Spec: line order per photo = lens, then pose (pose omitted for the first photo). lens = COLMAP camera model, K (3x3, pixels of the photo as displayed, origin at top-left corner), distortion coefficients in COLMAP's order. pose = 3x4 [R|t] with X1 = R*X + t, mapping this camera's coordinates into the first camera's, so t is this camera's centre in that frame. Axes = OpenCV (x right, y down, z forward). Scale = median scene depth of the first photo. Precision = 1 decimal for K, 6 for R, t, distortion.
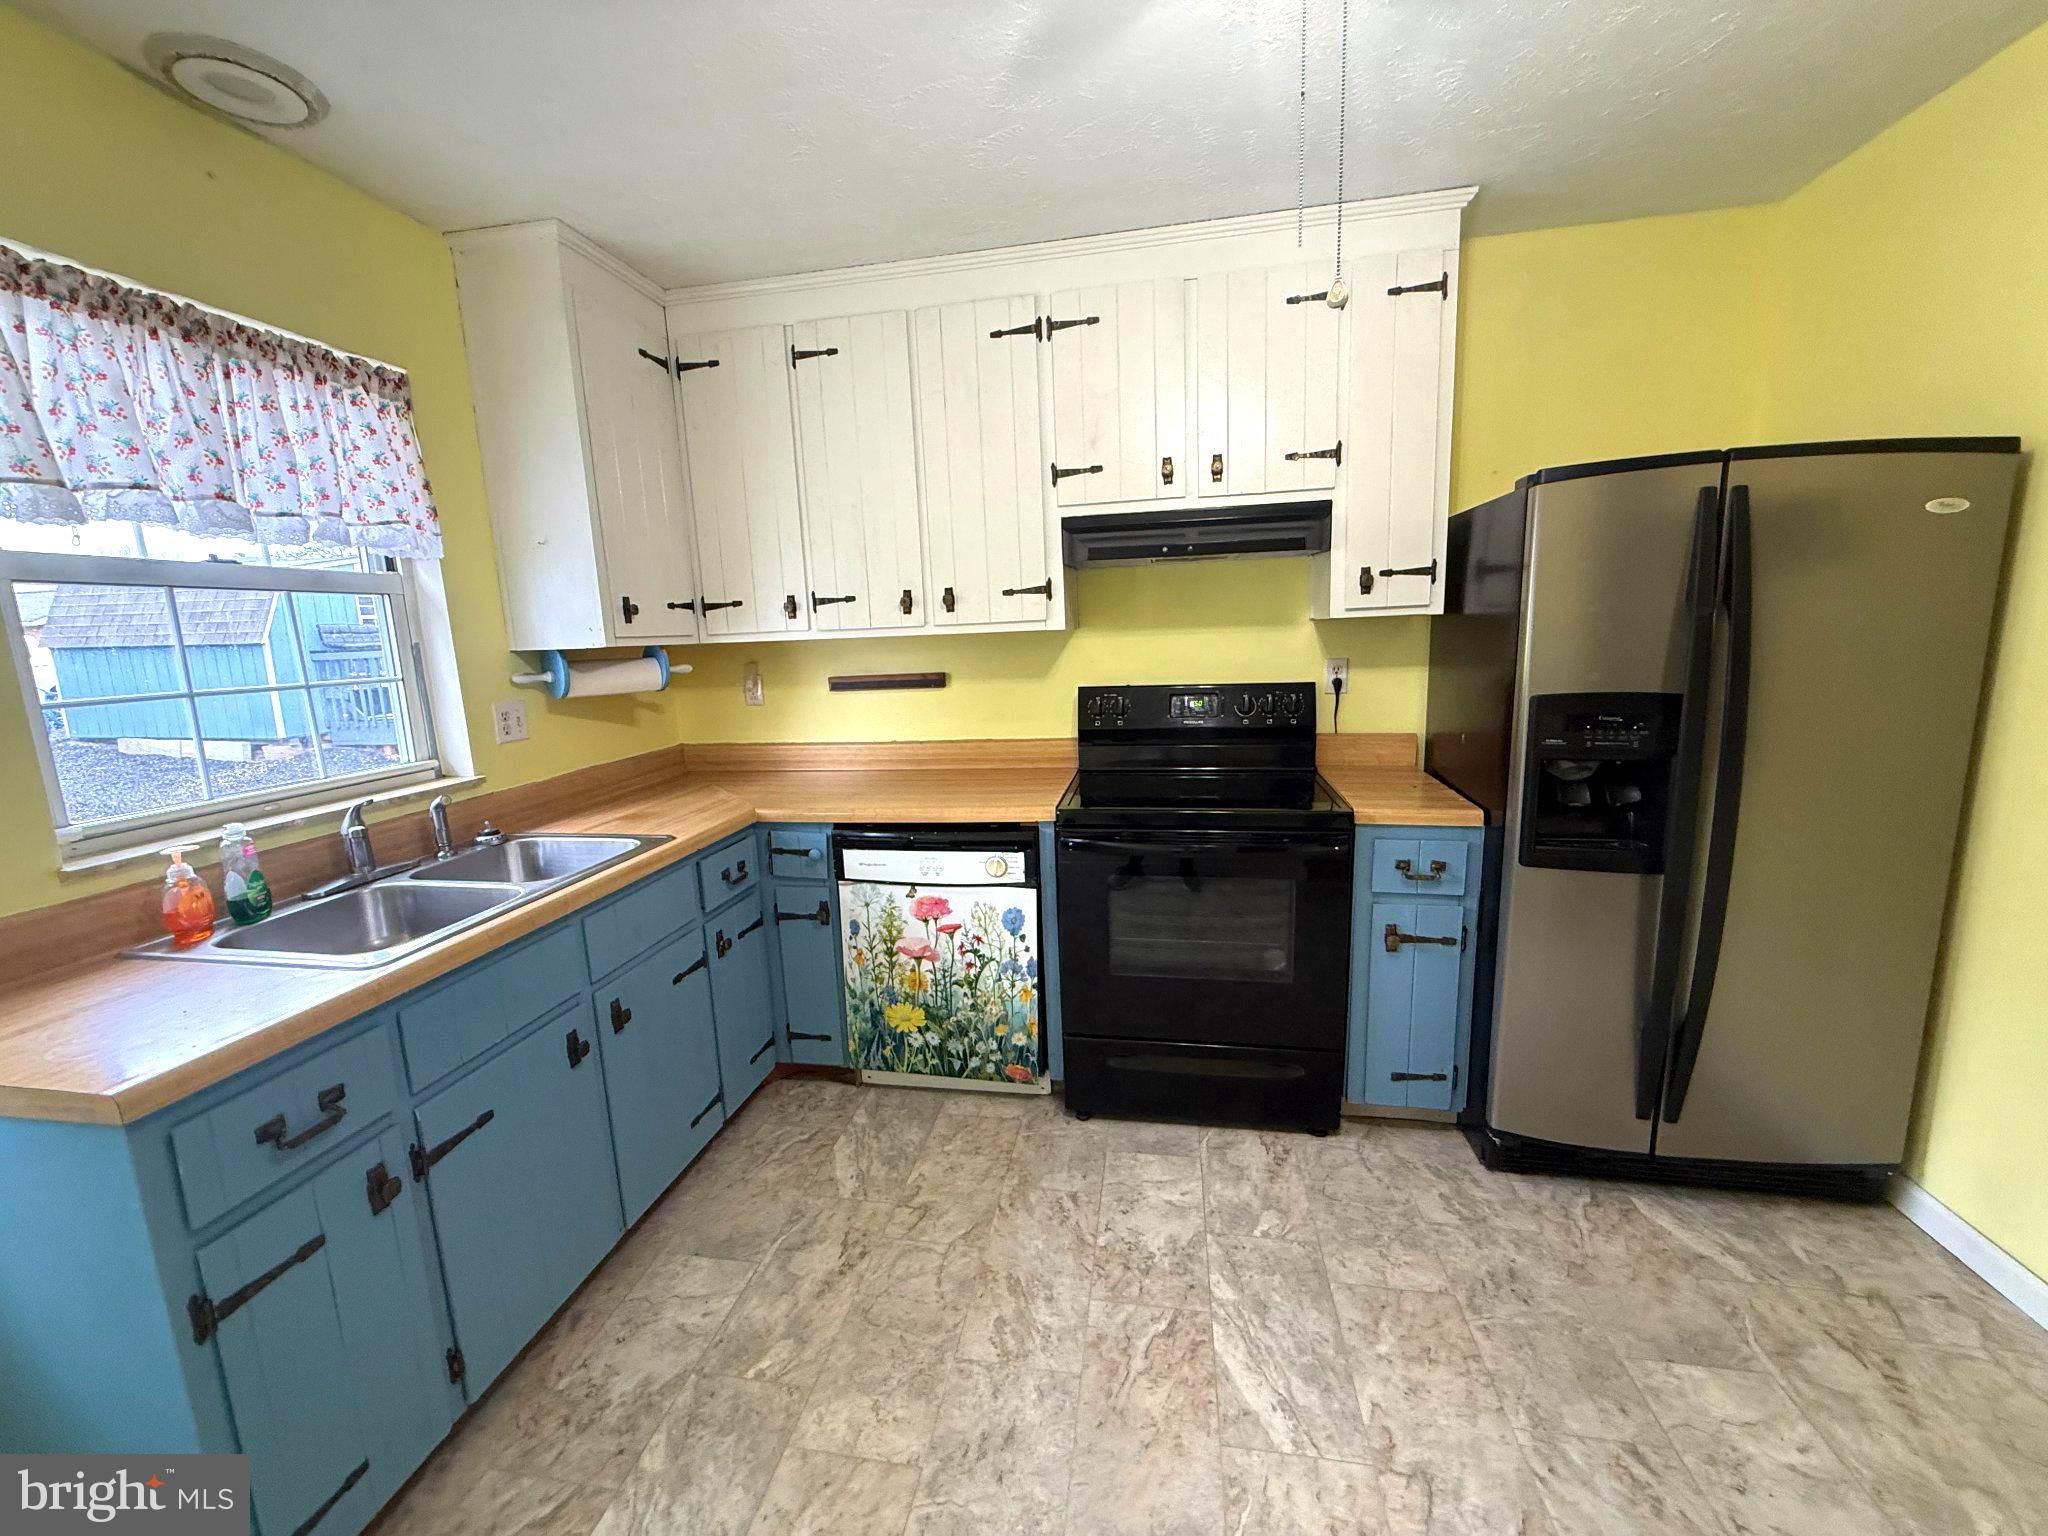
lens RADIAL K [[809.1, 0, 1028.2], [0, 809.1, 765.8], [0, 0, 1]] dist [-0.015135, 0.000277]
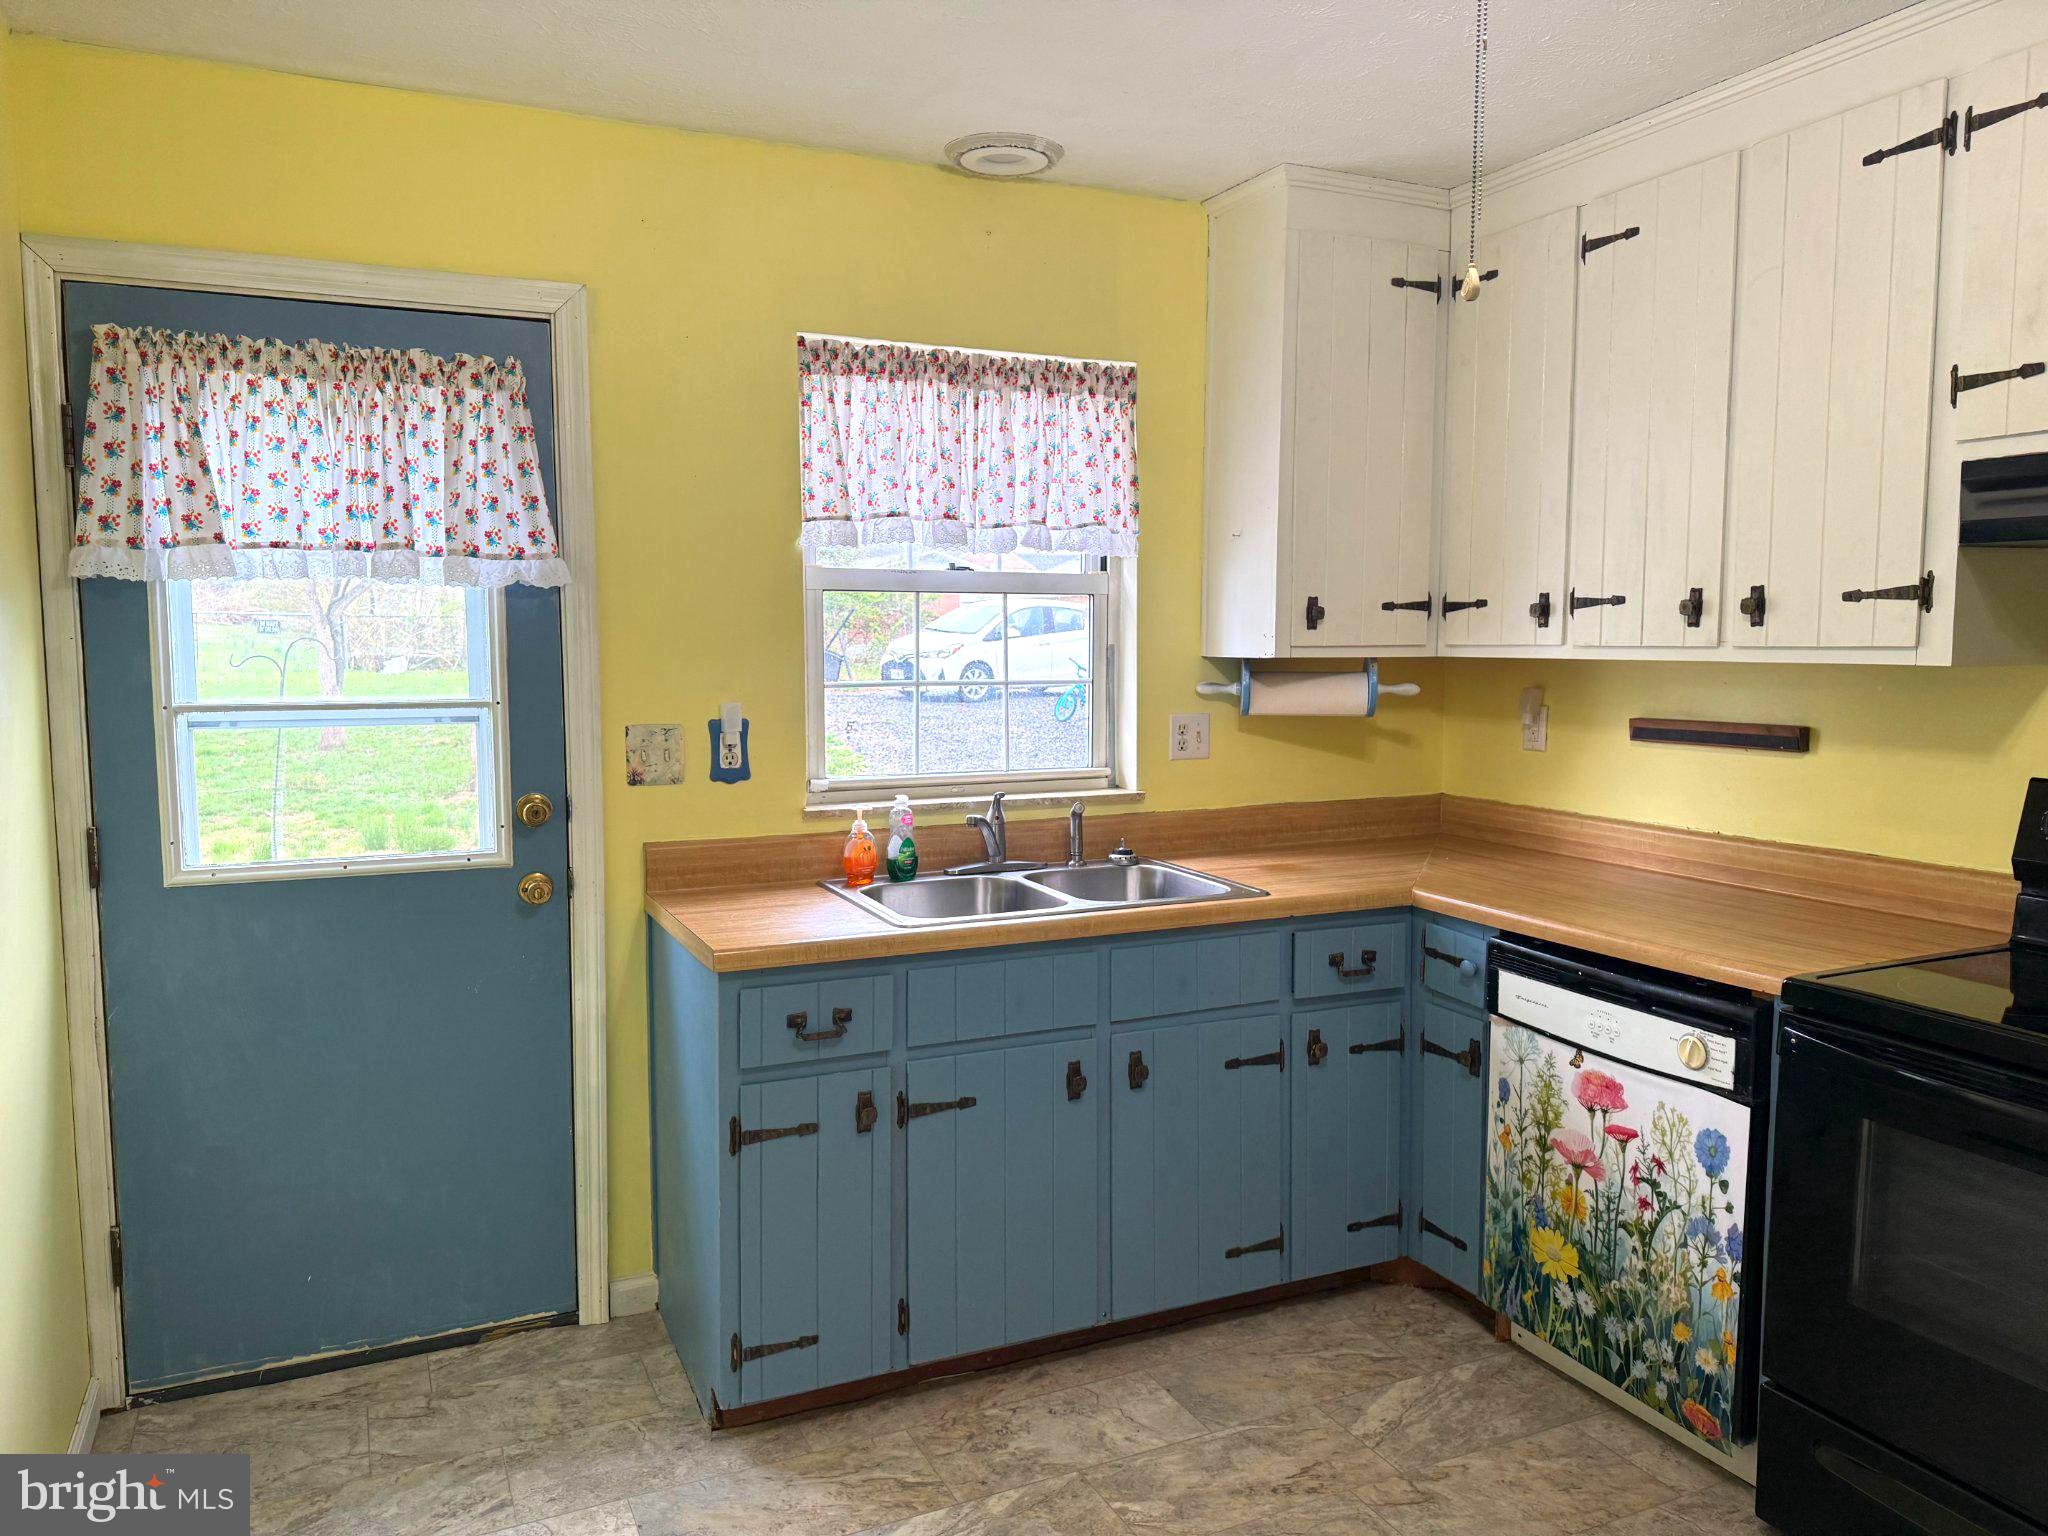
lens RADIAL K [[1480.1, 0, 1014.0], [0, 1480.1, 747.7], [0, 0, 1]] dist [0.030135, -0.057237]
pose [[0.555362, 0.099880, -0.825589, 0.594449], [-0.156924, 0.987513, 0.013909, -0.035538], [0.816669, 0.121830, 0.564100, -0.064990]]
